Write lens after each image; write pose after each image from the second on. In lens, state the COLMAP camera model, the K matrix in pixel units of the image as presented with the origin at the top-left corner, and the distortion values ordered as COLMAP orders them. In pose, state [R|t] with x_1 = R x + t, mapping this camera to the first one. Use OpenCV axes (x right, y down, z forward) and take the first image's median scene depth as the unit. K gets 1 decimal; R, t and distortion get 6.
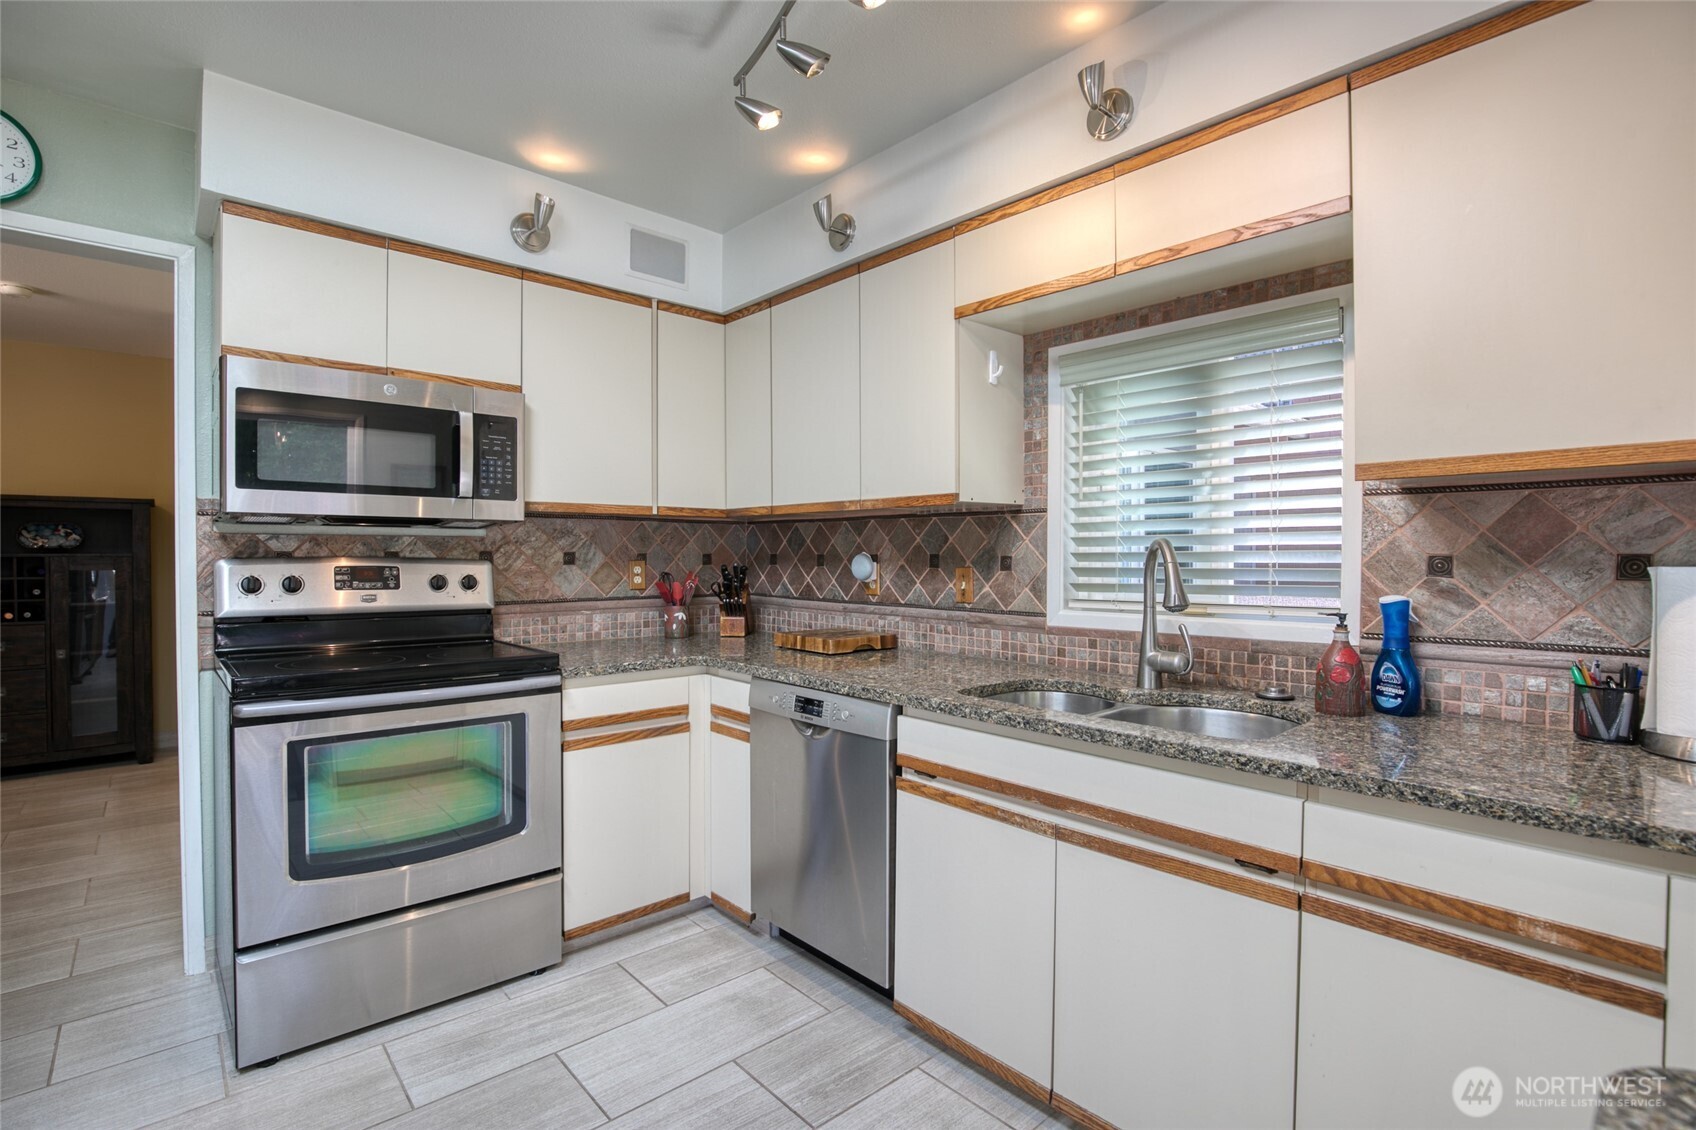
lens RADIAL K [[805.3, 0, 819.4], [0, 805.3, 562.5], [0, 0, 1]] dist [-0.029096, 0.004427]
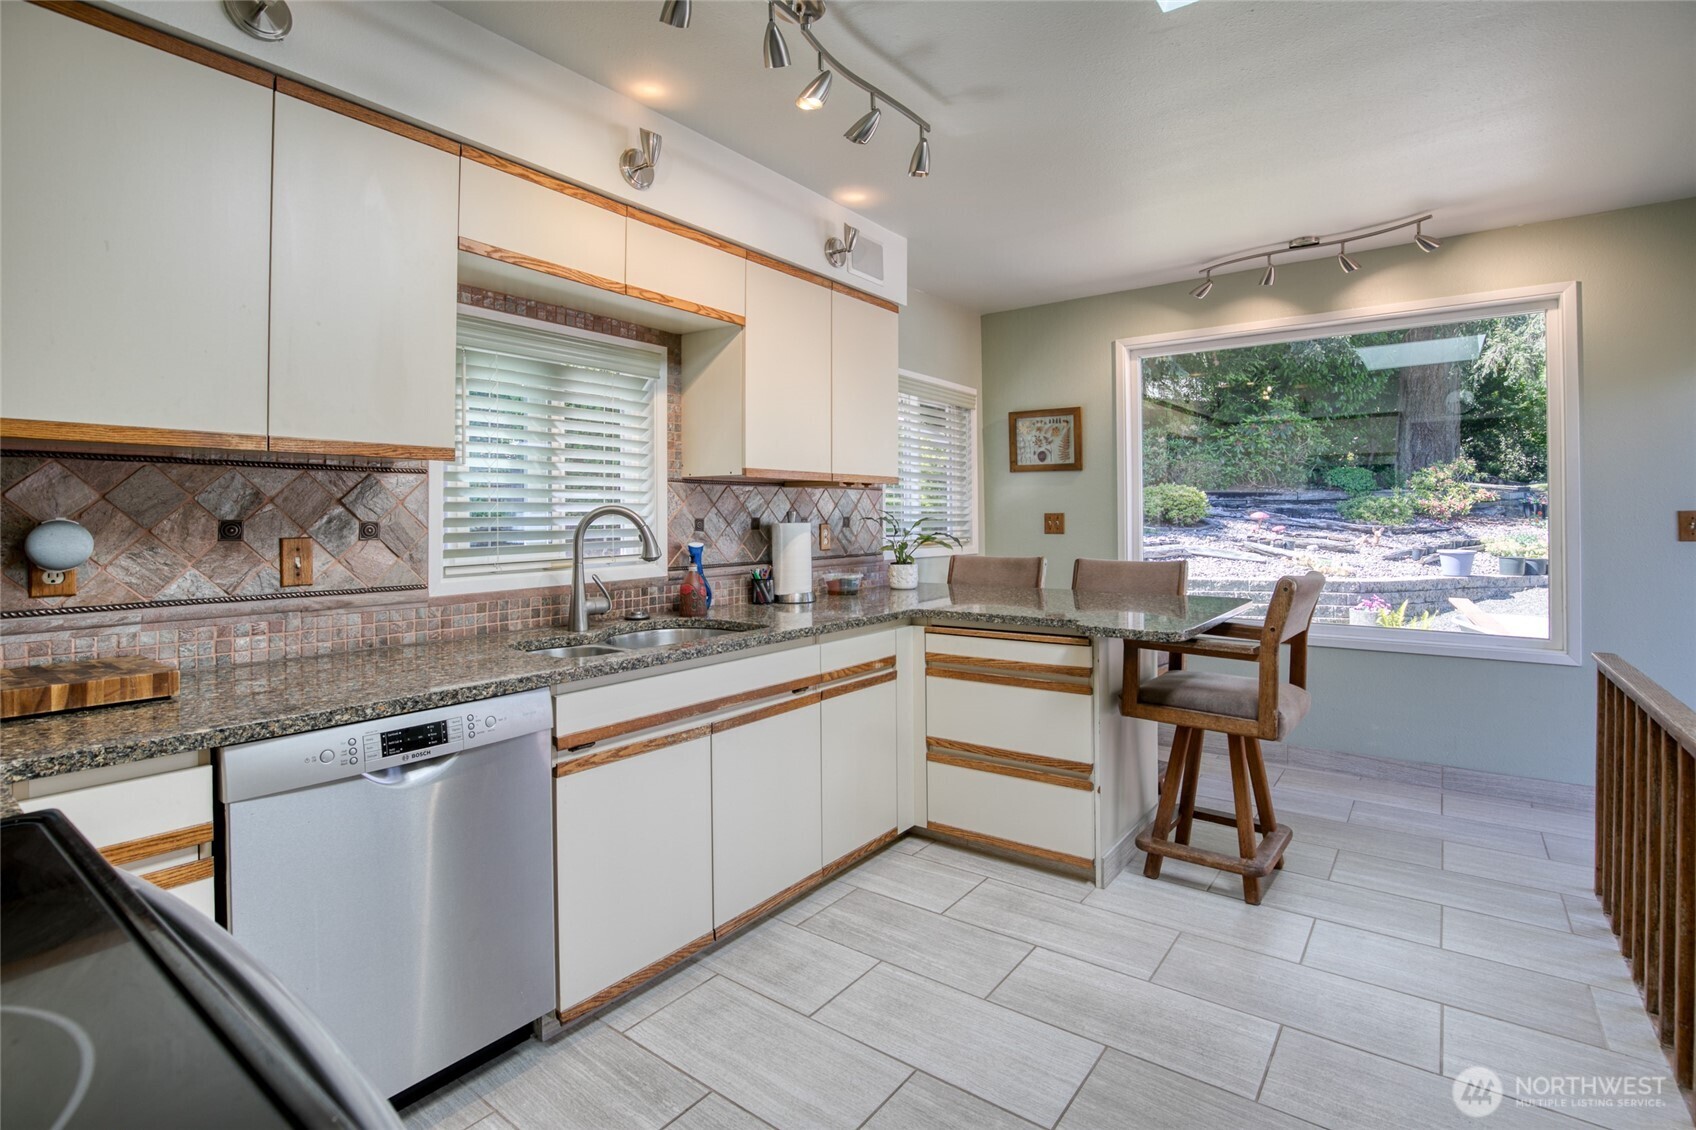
lens RADIAL K [[805.3, 0, 874.4], [0, 805.3, 509.4], [0, 0, 1]] dist [-0.029096, 0.004427]
pose [[-0.233466, 0.013703, 0.972268, -0.750520], [0.019907, 0.999758, -0.009310, -0.003489], [-0.972161, 0.017181, -0.233682, 0.746159]]
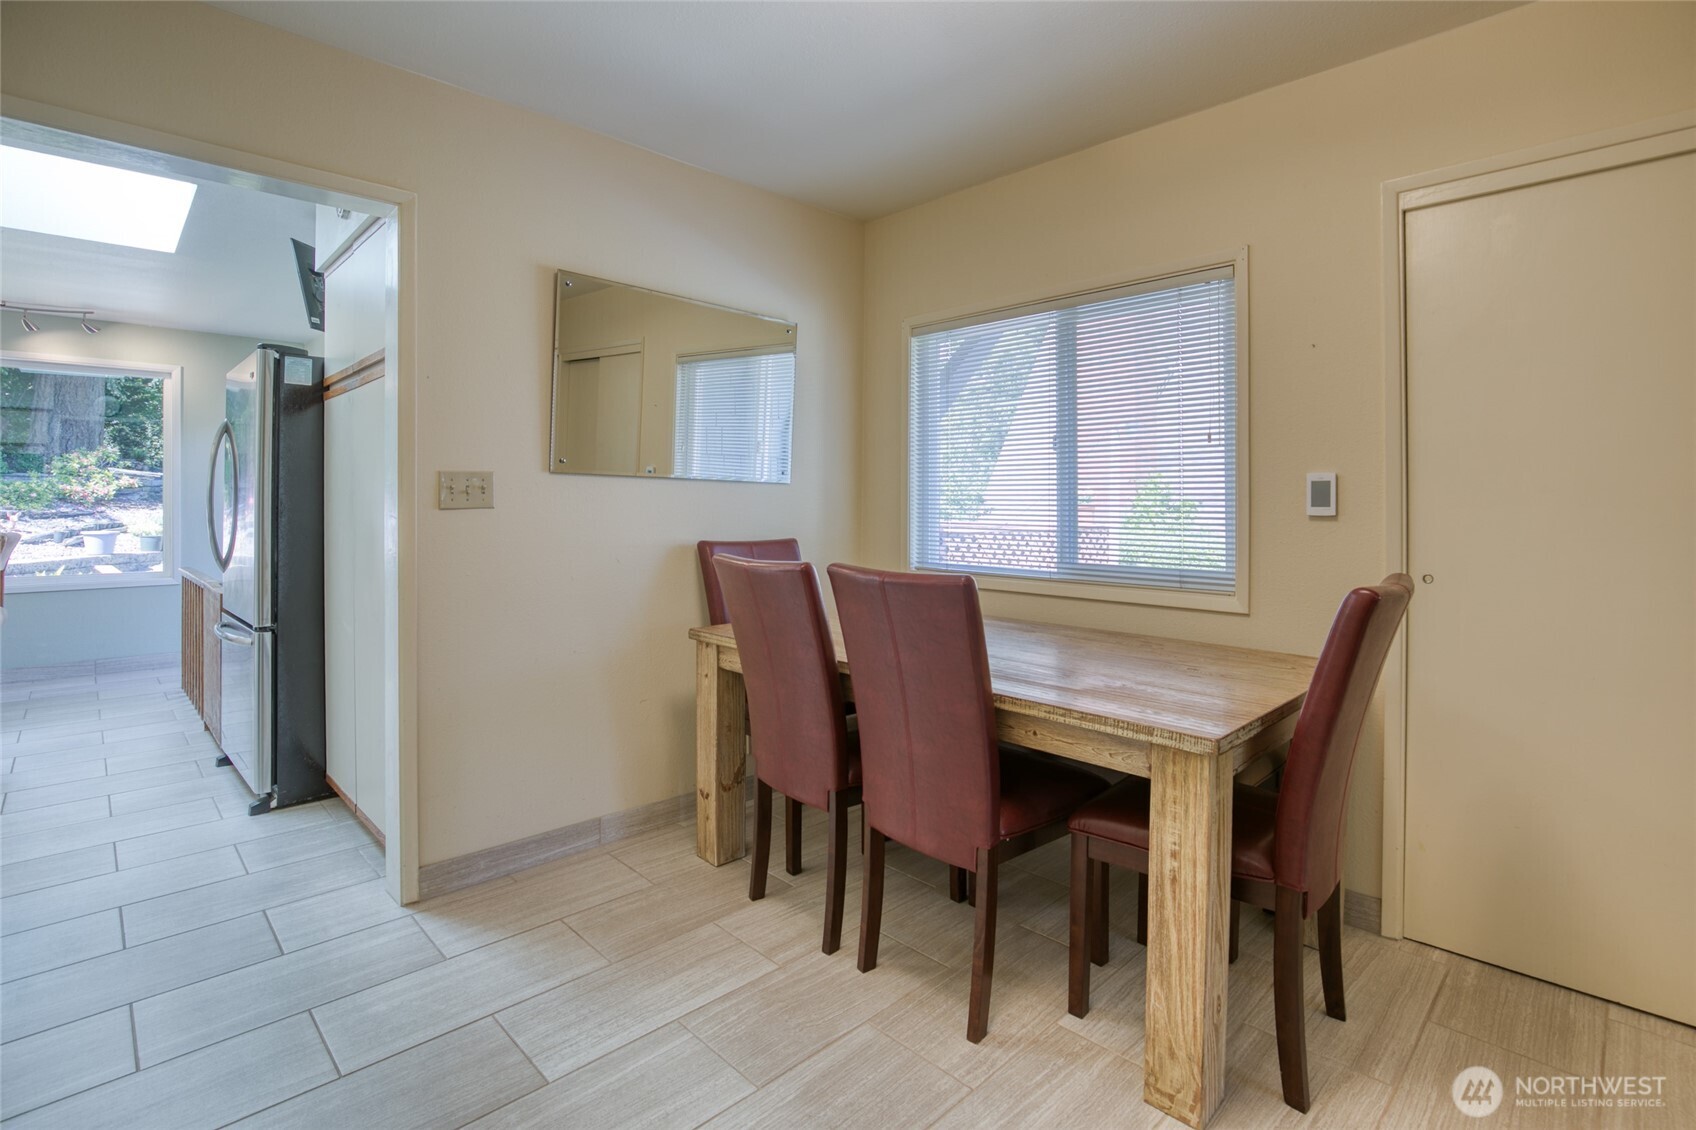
lens RADIAL K [[805.3, 0, 831.0], [0, 805.3, 498.3], [0, 0, 1]] dist [-0.029096, 0.004427]
pose [[-0.998865, 0.004381, -0.047431, -1.627017], [0.003727, 0.999897, 0.013869, -0.009167], [0.047486, 0.013676, -0.998778, 1.808480]]
